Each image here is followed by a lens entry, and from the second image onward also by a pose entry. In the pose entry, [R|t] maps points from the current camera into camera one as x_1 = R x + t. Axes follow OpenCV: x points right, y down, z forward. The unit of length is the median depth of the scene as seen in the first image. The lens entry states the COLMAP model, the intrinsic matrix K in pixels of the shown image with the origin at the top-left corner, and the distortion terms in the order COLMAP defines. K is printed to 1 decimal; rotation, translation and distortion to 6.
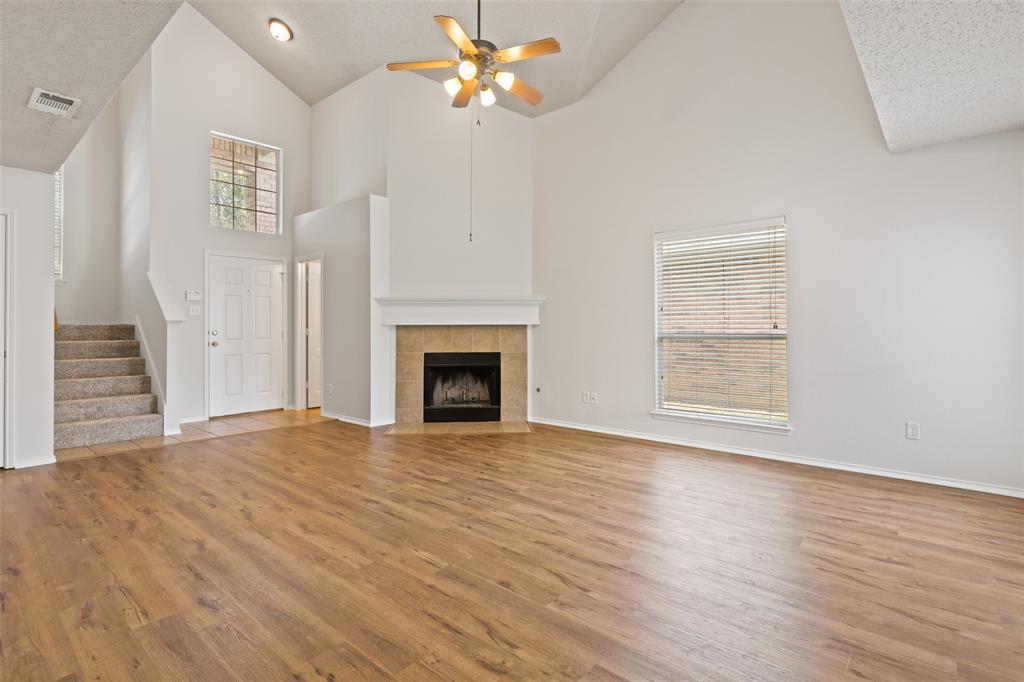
lens RADIAL K [[499.2, 0, 514.2], [0, 499.2, 326.9], [0, 0, 1]] dist [-0.004098, 0.001149]
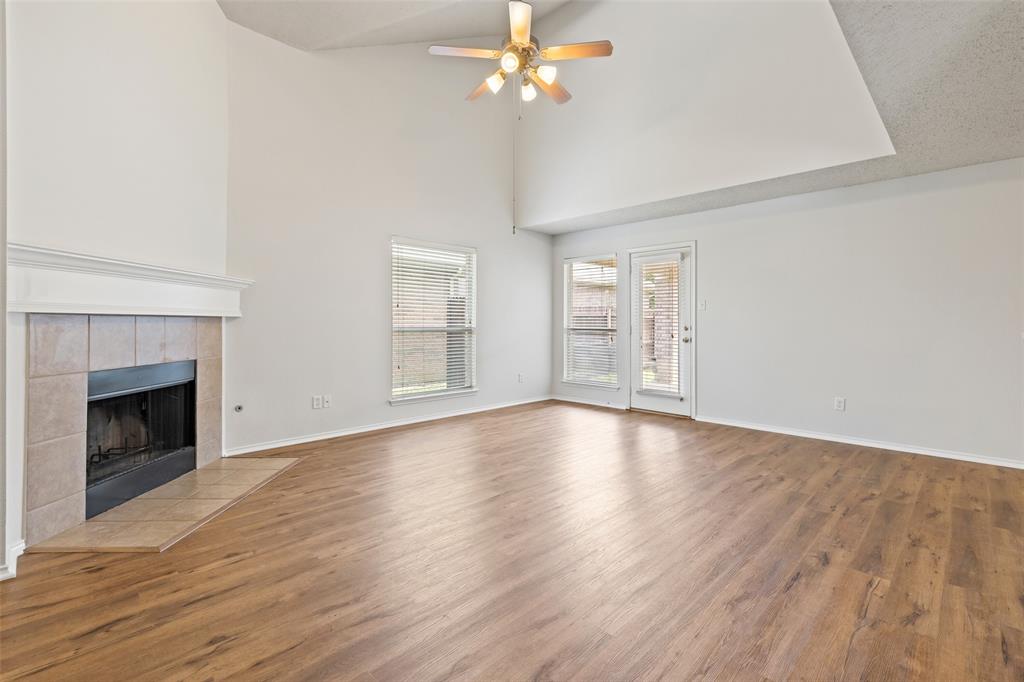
lens RADIAL K [[466.6, 0, 515.6], [0, 466.6, 321.9], [0, 0, 1]] dist [0.006280, -0.000845]
pose [[0.058996, 0.006177, 0.998239, -0.996569], [-0.007396, 0.999956, -0.005751, 0.006290], [-0.998231, -0.007044, 0.059039, 0.942260]]
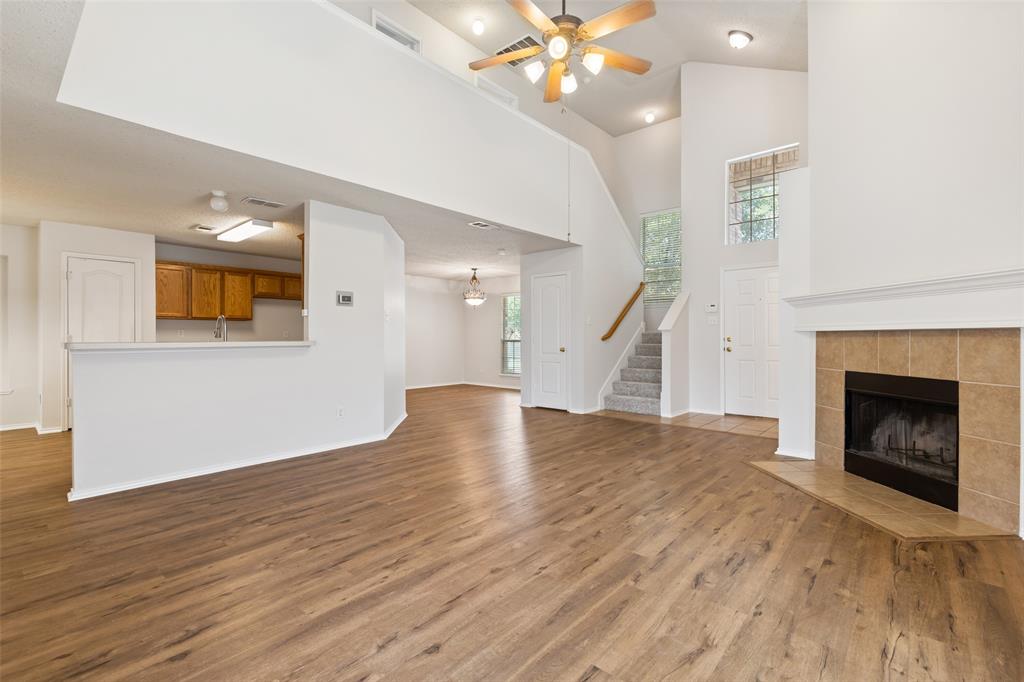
lens RADIAL K [[461.3, 0, 514.3], [0, 461.3, 333.9], [0, 0, 1]] dist [0.009802, -0.001018]
pose [[-0.000484, -0.002182, -0.999998, 0.771223], [0.003849, 0.999990, -0.002183, 0.001062], [0.999992, -0.003850, -0.000476, 0.896387]]
